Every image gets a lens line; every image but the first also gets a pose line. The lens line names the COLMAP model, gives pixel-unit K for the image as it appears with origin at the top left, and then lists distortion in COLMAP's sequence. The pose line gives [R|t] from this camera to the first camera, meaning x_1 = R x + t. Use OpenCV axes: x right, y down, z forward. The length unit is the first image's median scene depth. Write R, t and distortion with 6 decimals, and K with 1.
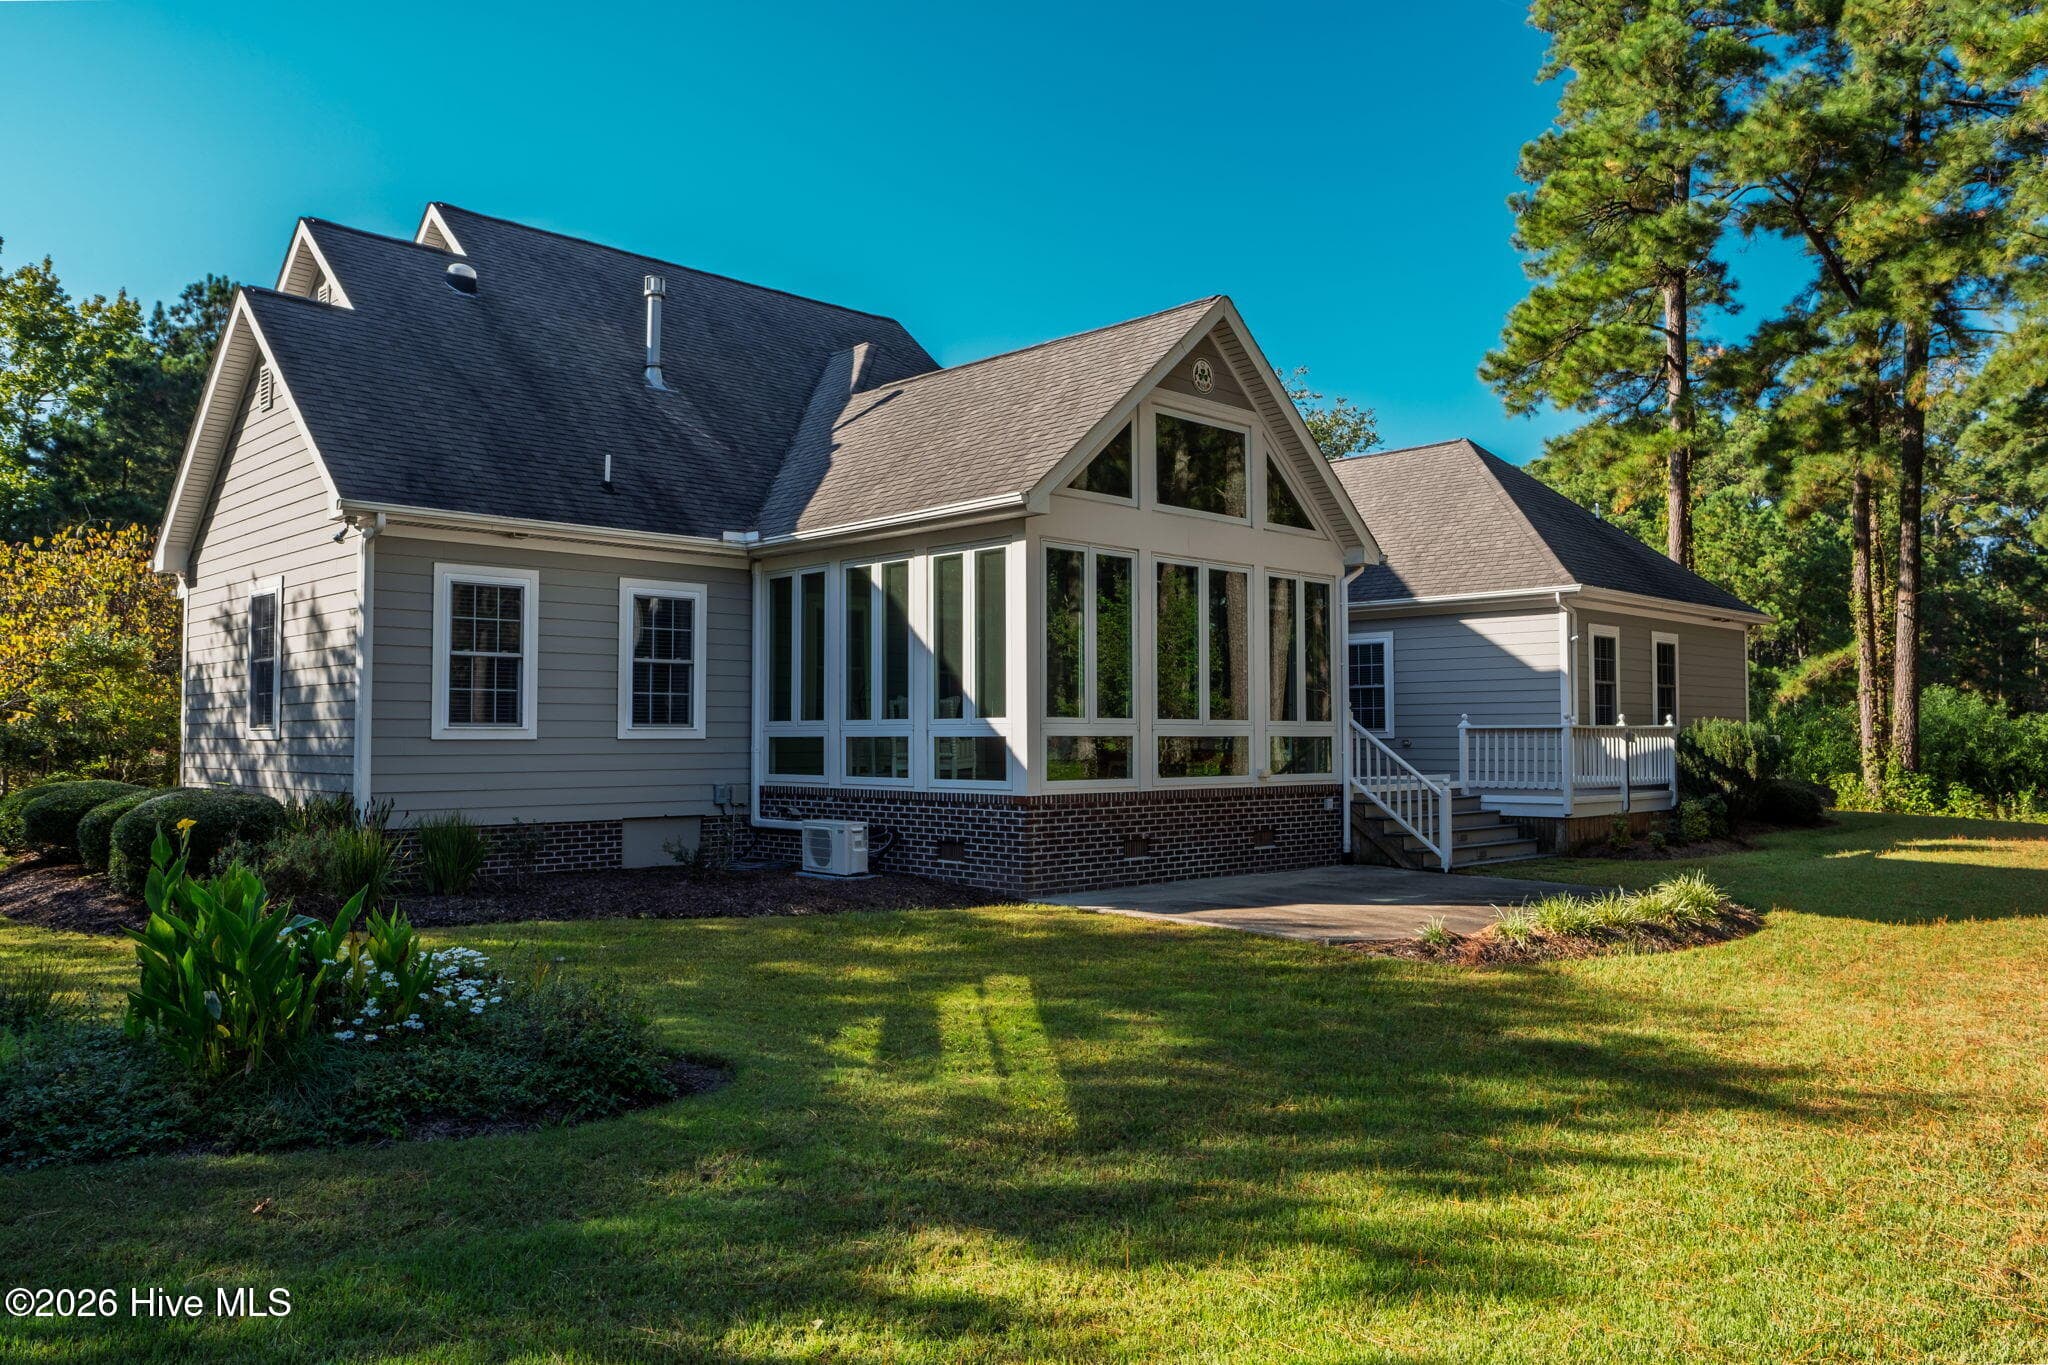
lens RADIAL K [[1466.3, 0, 1024.0], [0, 1466.3, 682.5], [0, 0, 1]] dist [-0.011757, -0.003212]
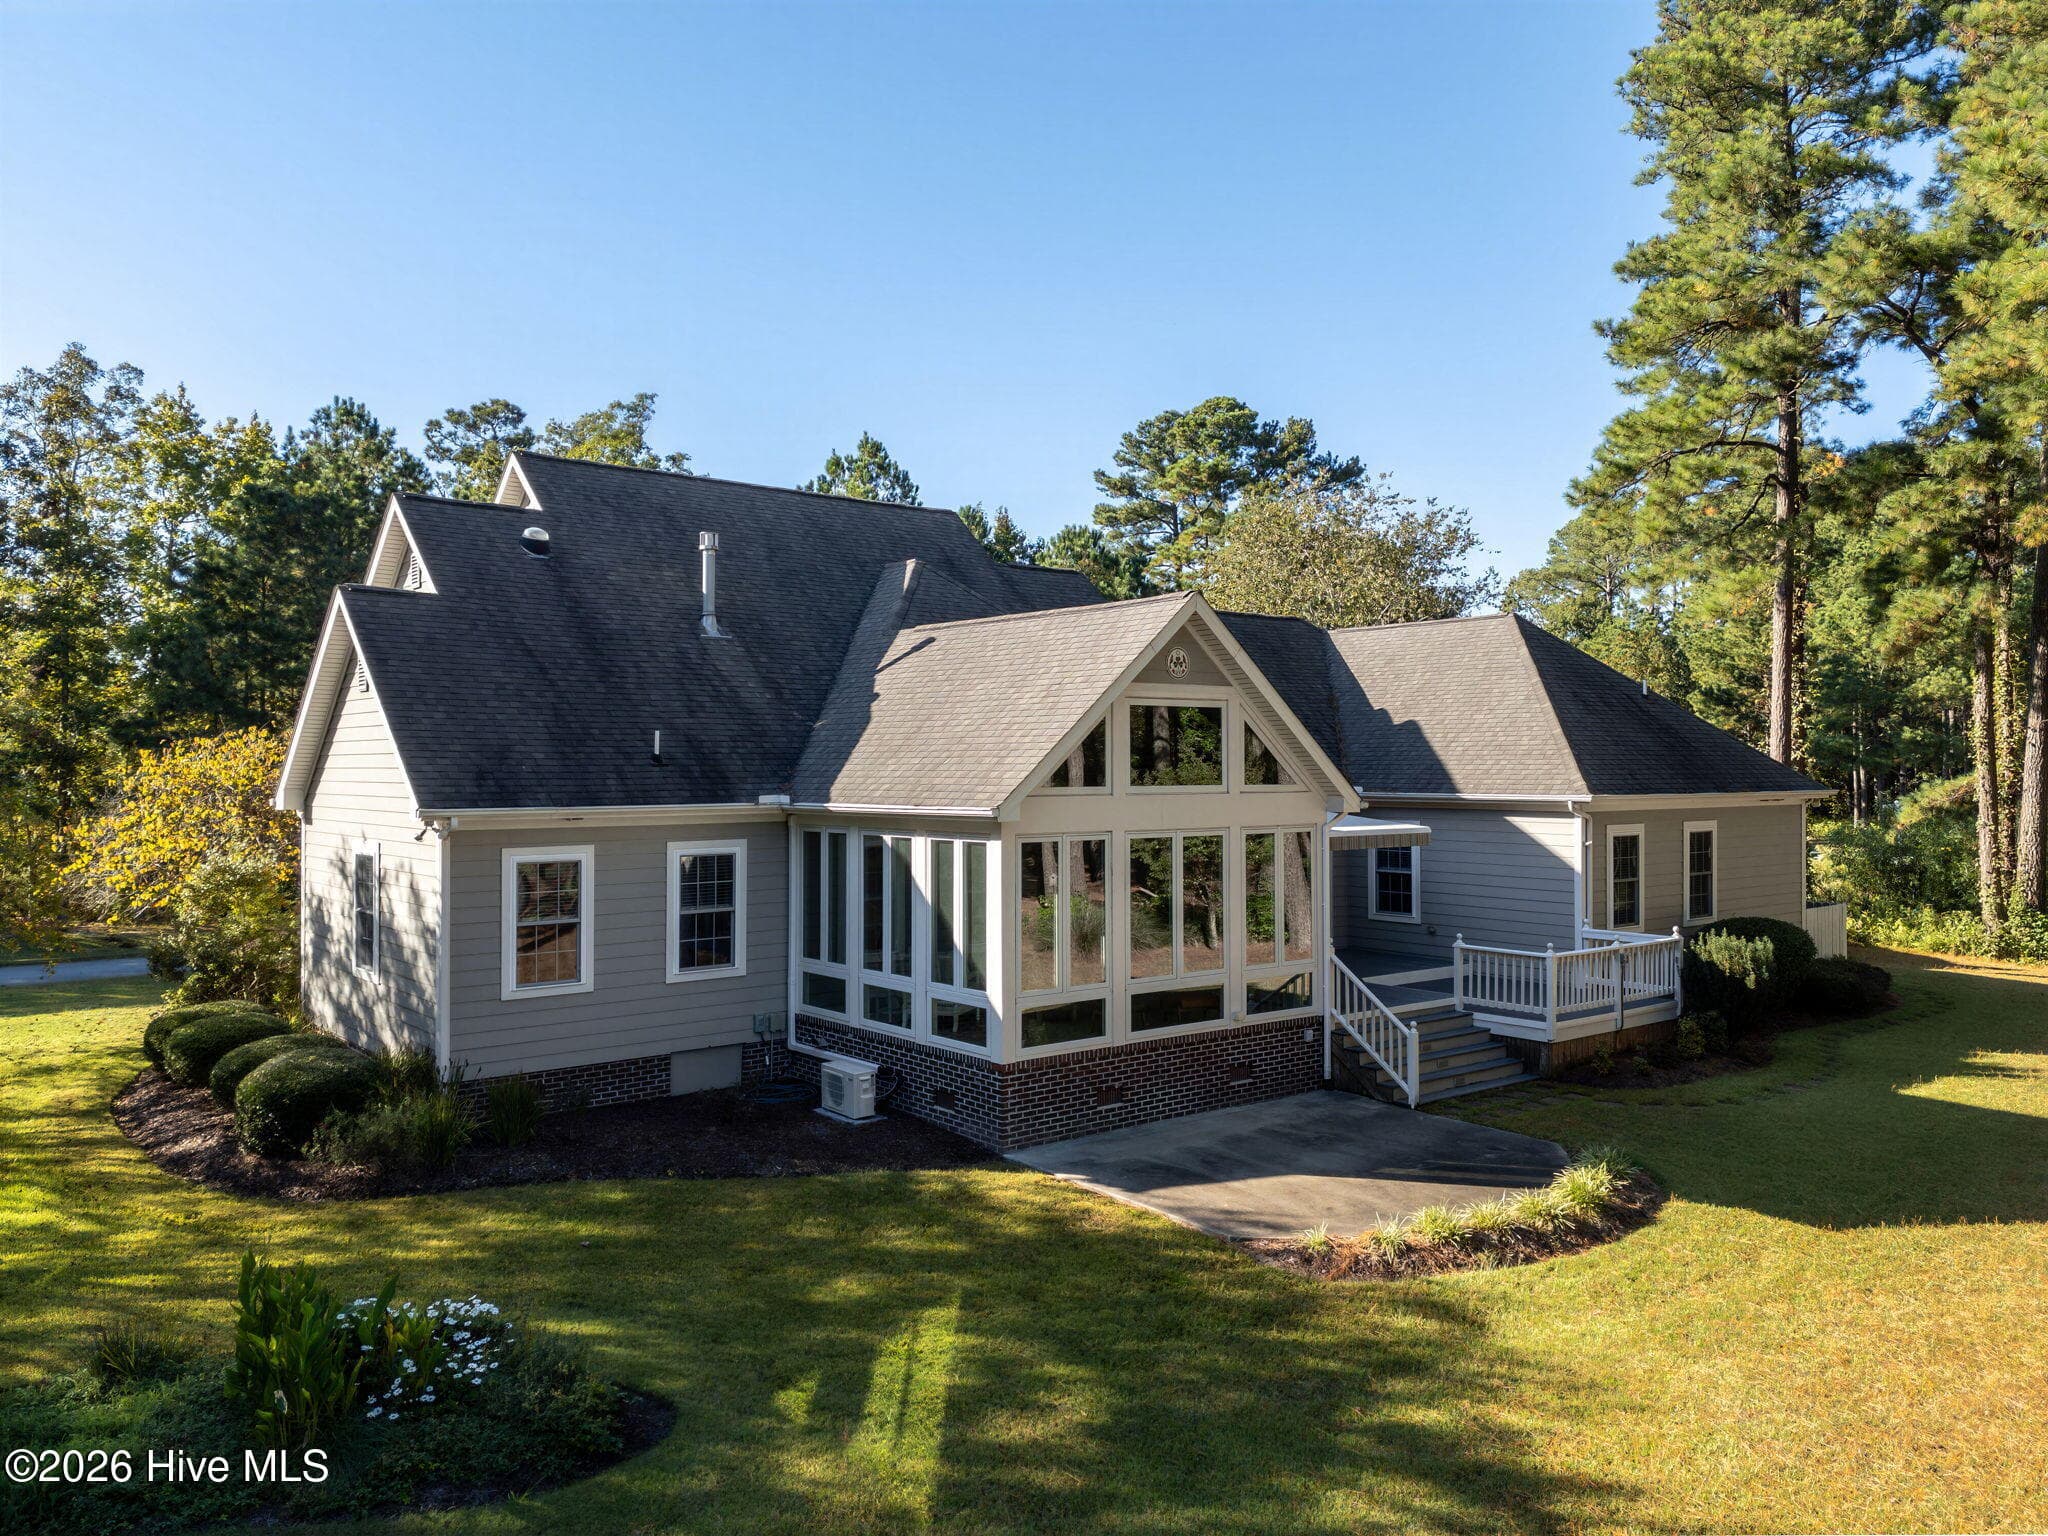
lens RADIAL K [[1501.3, 0, 1020.6], [0, 1501.3, 766.4], [0, 0, 1]] dist [0.113204, -0.172304]
pose [[0.994942, -0.000884, -0.100451, 0.111153], [0.004667, 0.999288, 0.037427, -0.164531], [0.100347, -0.037706, 0.994238, -0.135332]]
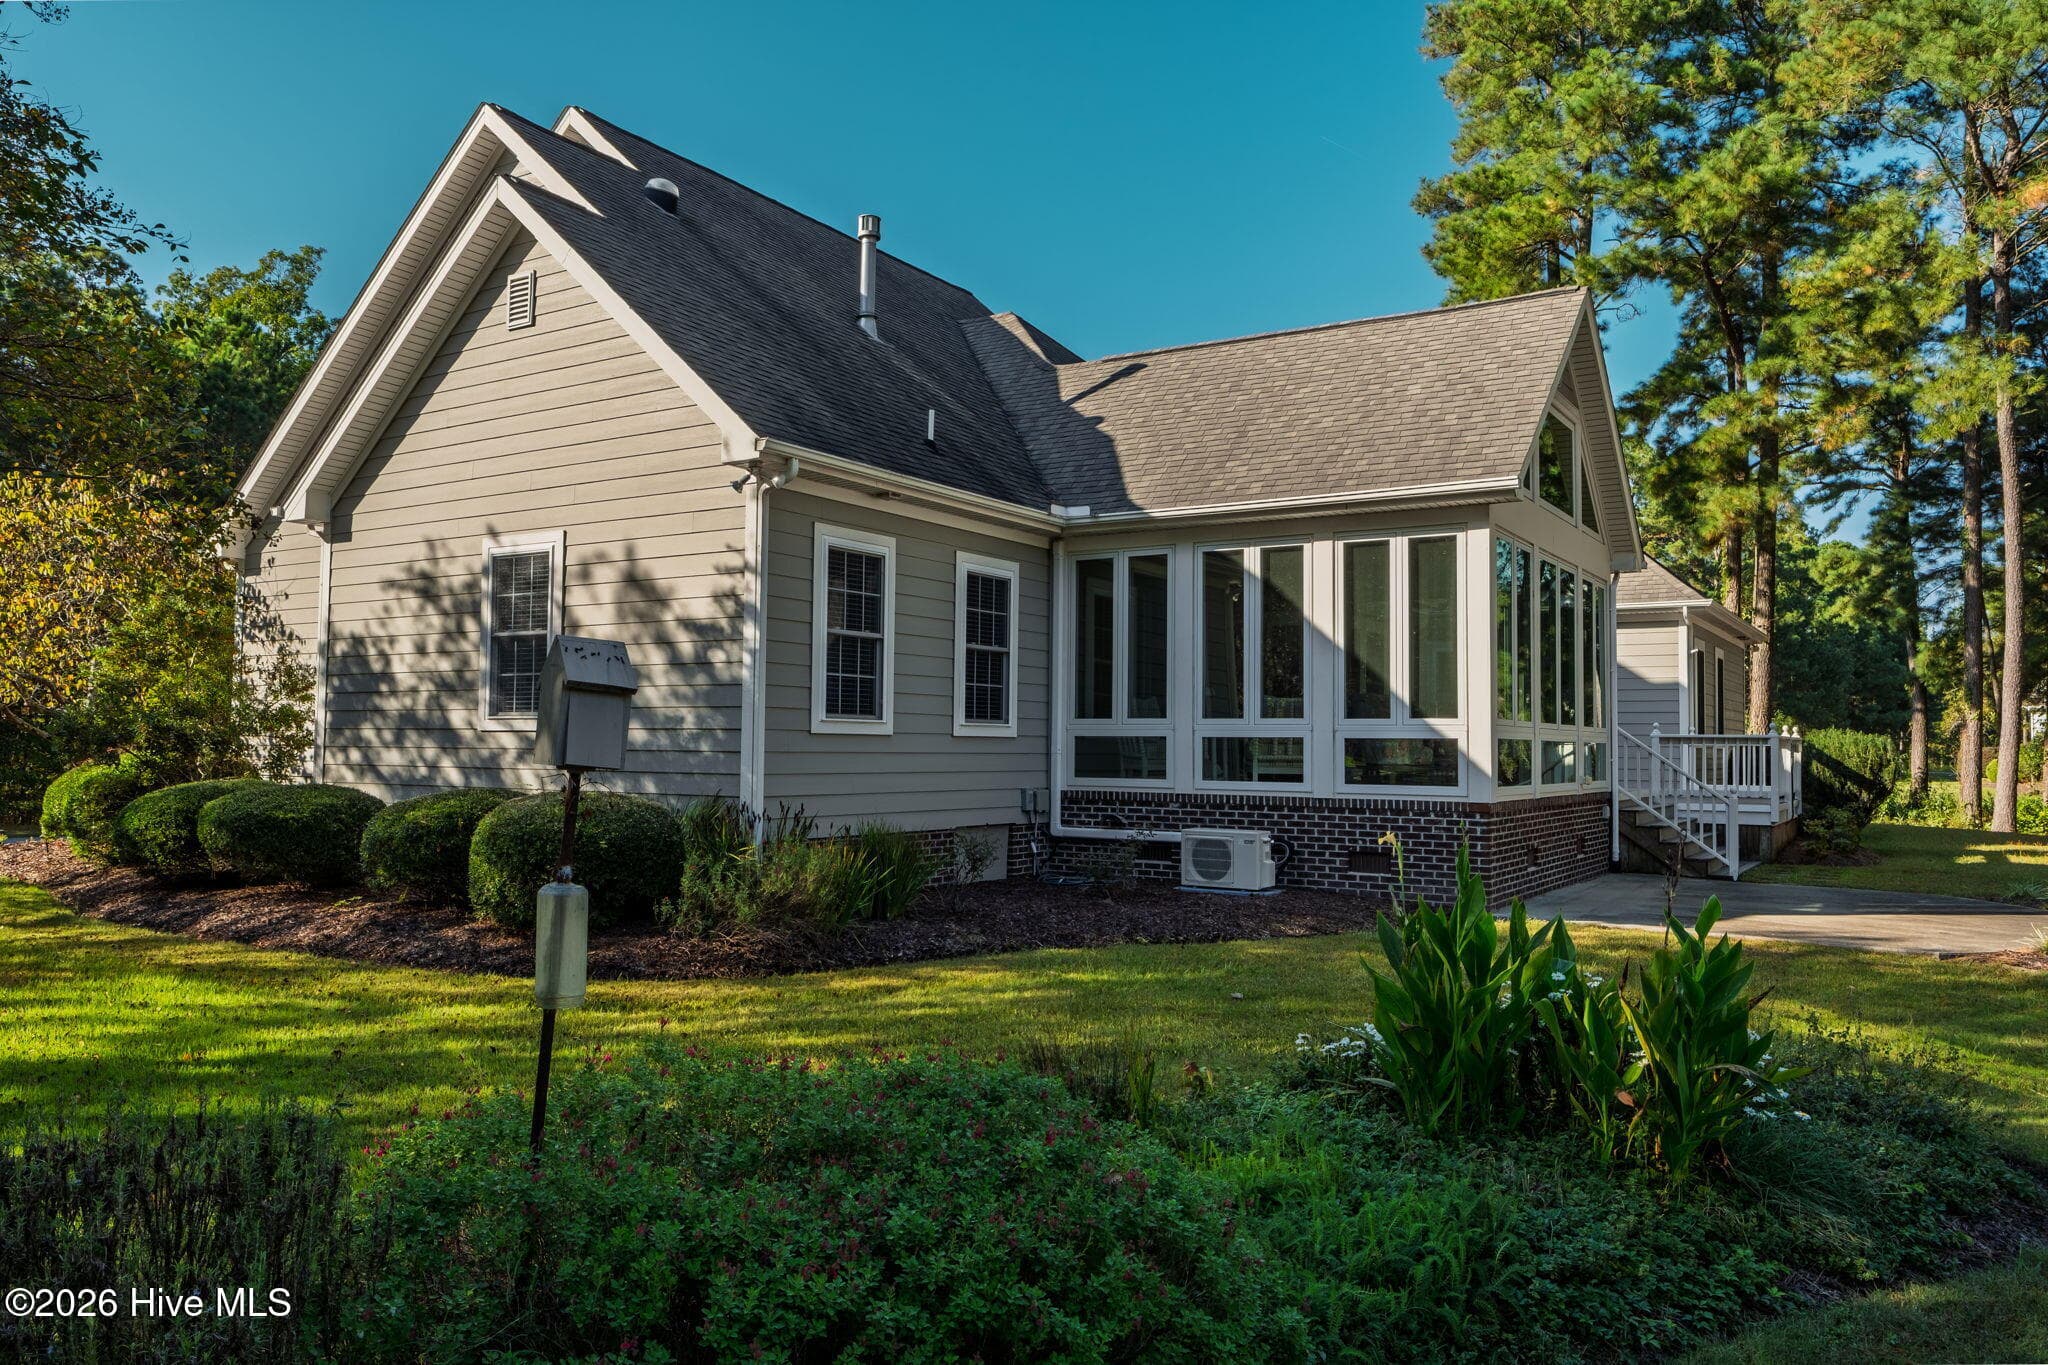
lens RADIAL K [[1445.8, 0, 1018.2], [0, 1445.8, 689.9], [0, 0, 1]] dist [-0.012956, 0.000774]
pose [[0.975533, 0.020614, 0.218886, -0.403466], [-0.020959, 0.999780, -0.000747, 0.010347], [-0.218854, -0.003859, 0.975750, 0.144995]]
